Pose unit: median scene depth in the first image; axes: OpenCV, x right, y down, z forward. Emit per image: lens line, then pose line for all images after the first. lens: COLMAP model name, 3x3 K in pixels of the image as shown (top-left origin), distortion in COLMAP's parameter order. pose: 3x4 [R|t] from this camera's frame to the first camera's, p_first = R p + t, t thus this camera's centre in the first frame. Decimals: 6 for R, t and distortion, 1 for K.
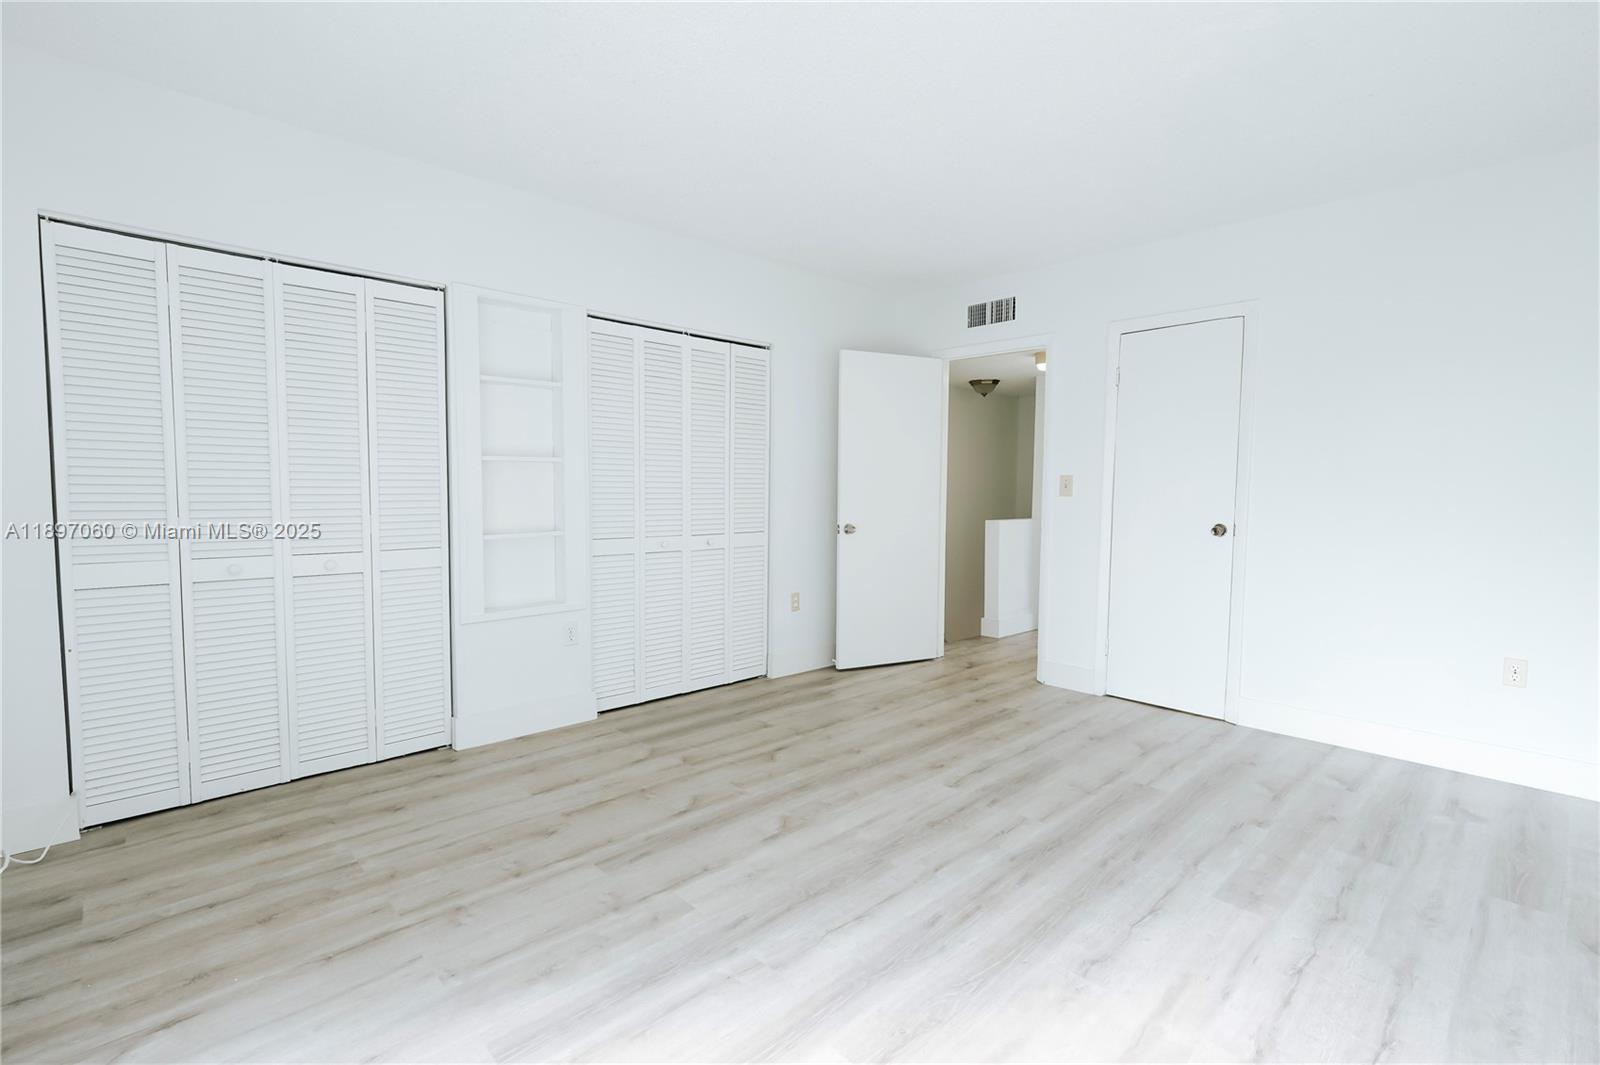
lens RADIAL K [[682.9, 0, 797.3], [0, 682.9, 531.3], [0, 0, 1]] dist [0.000787, -0.000025]
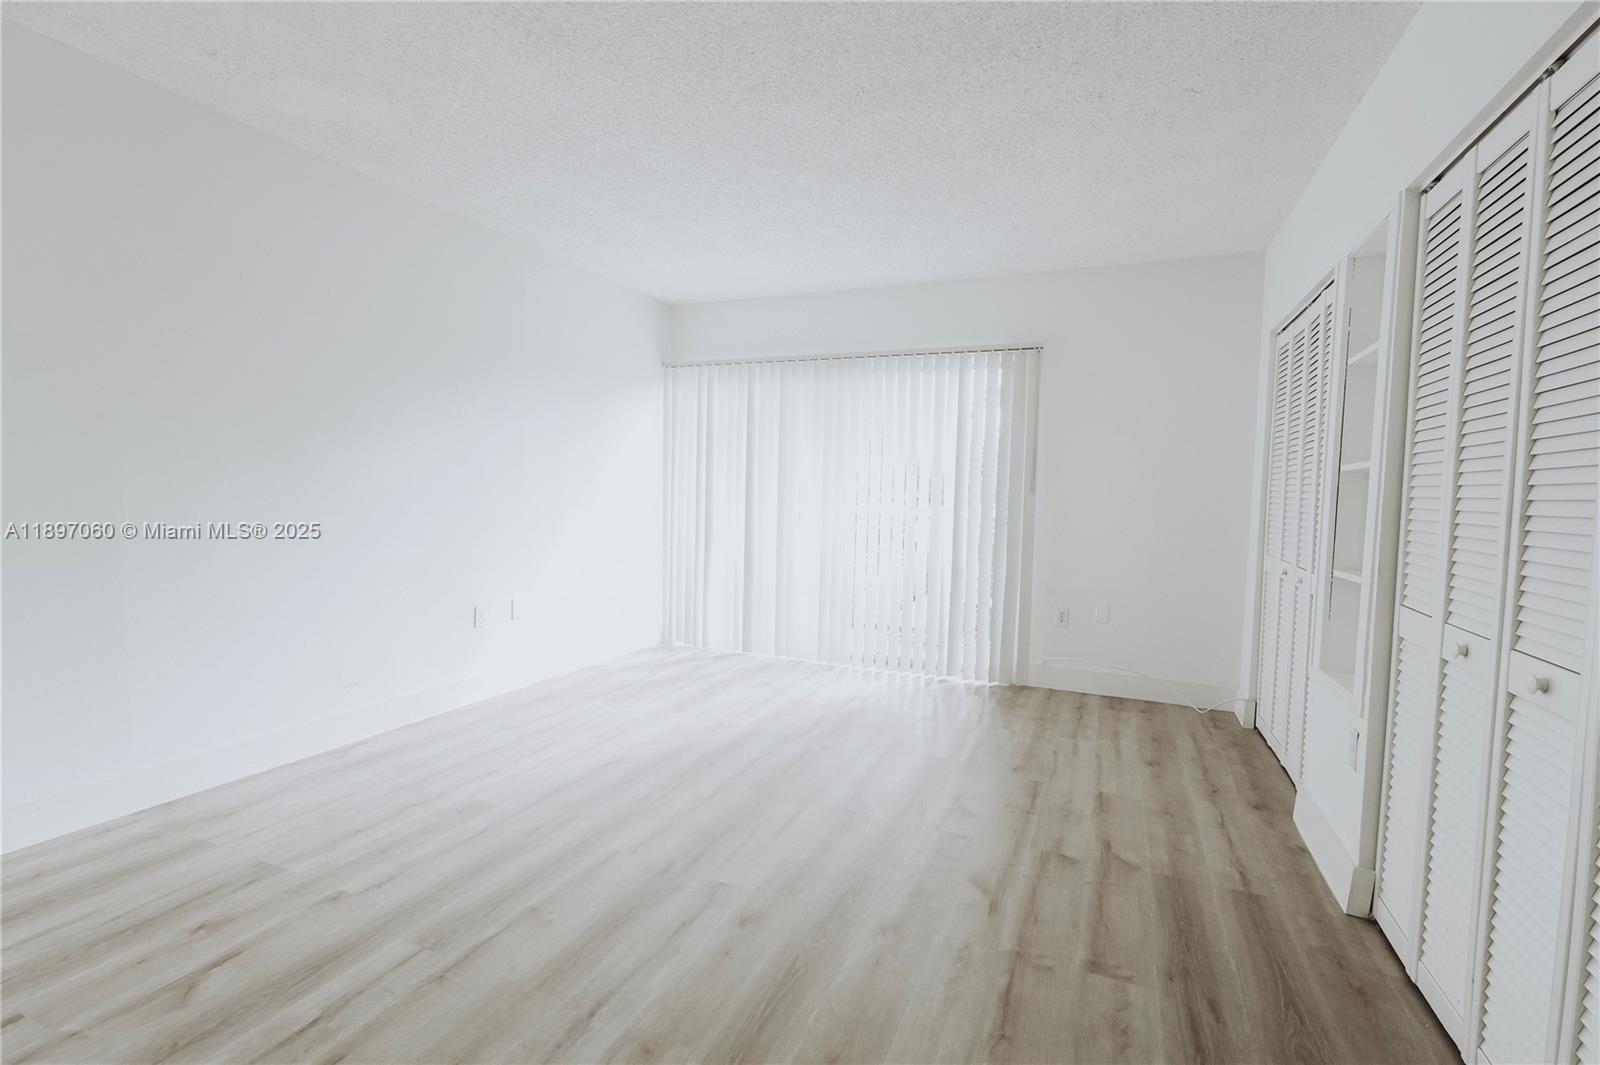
lens RADIAL K [[720.8, 0, 805.2], [0, 720.8, 533.3], [0, 0, 1]] dist [0.001093, -0.000180]
pose [[-0.908886, -0.007448, -0.416978, 0.482667], [-0.059869, 0.991815, 0.112779, -0.103167], [0.412725, 0.127467, -0.901893, 1.735512]]
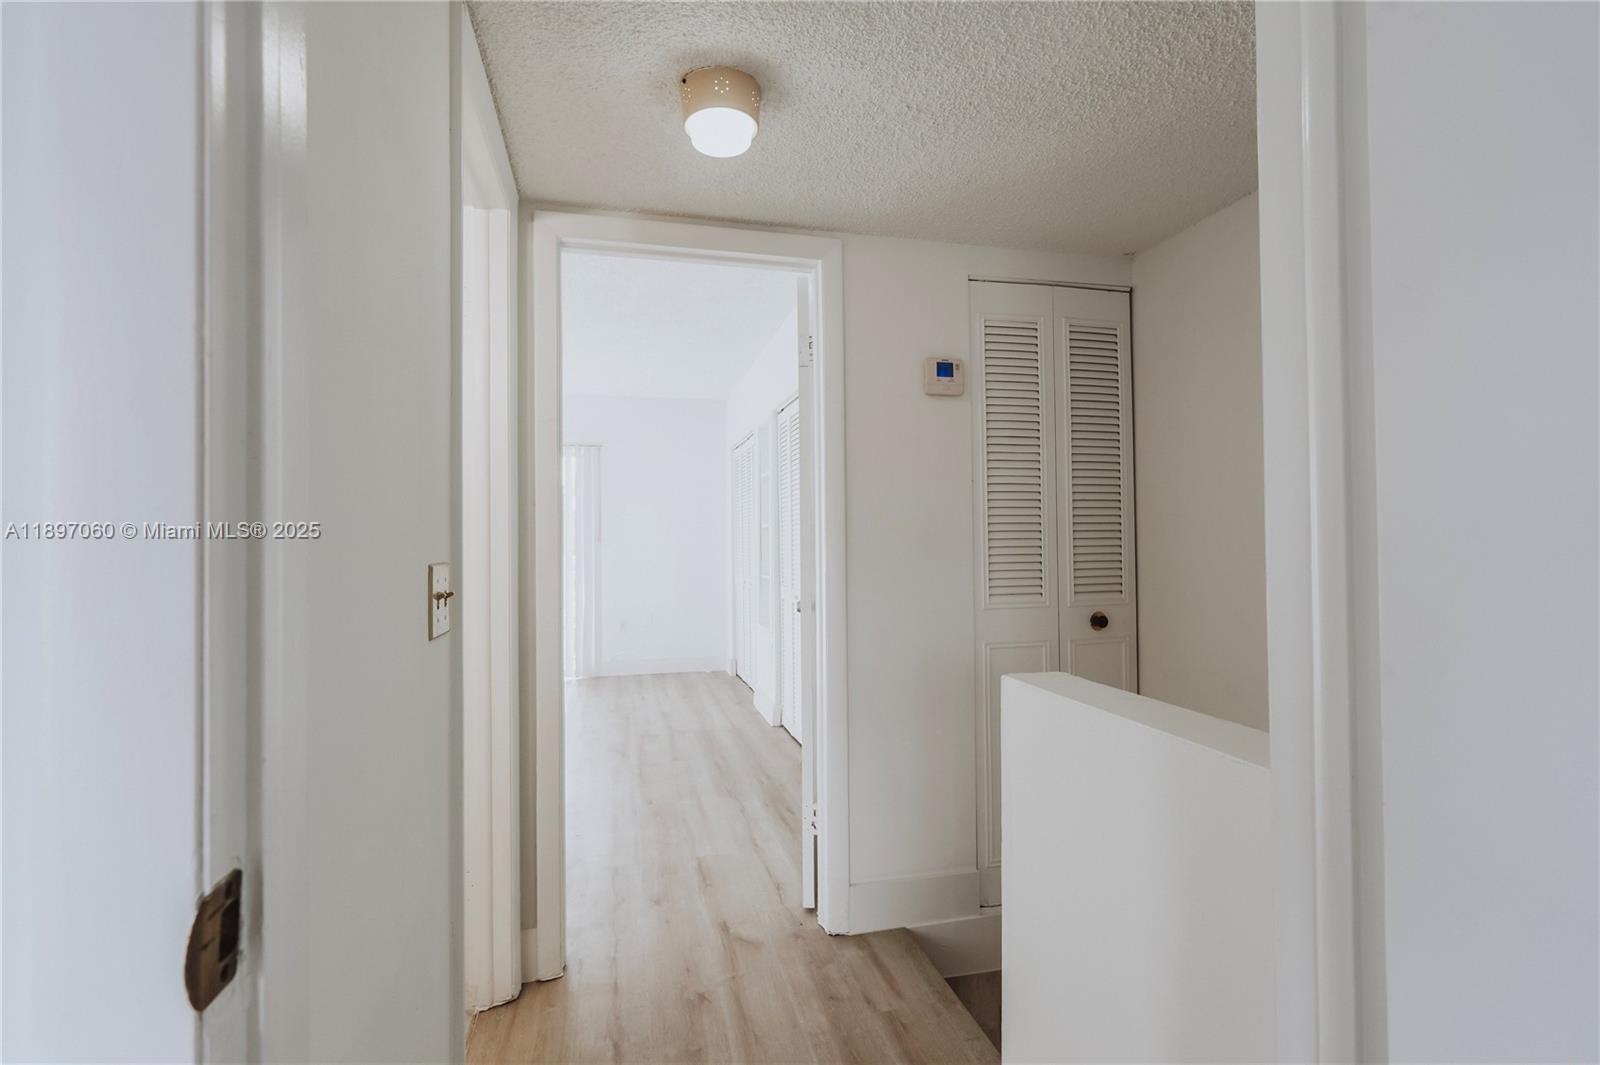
lens RADIAL K [[722.2, 0, 796.5], [0, 722.2, 537.8], [0, 0, 1]] dist [0.000768, 0.000015]
pose [[-0.477874, -0.015970, -0.878283, 1.137358], [-0.051270, 0.998637, 0.009737, -0.116304], [0.876931, 0.049683, -0.478042, 2.191105]]
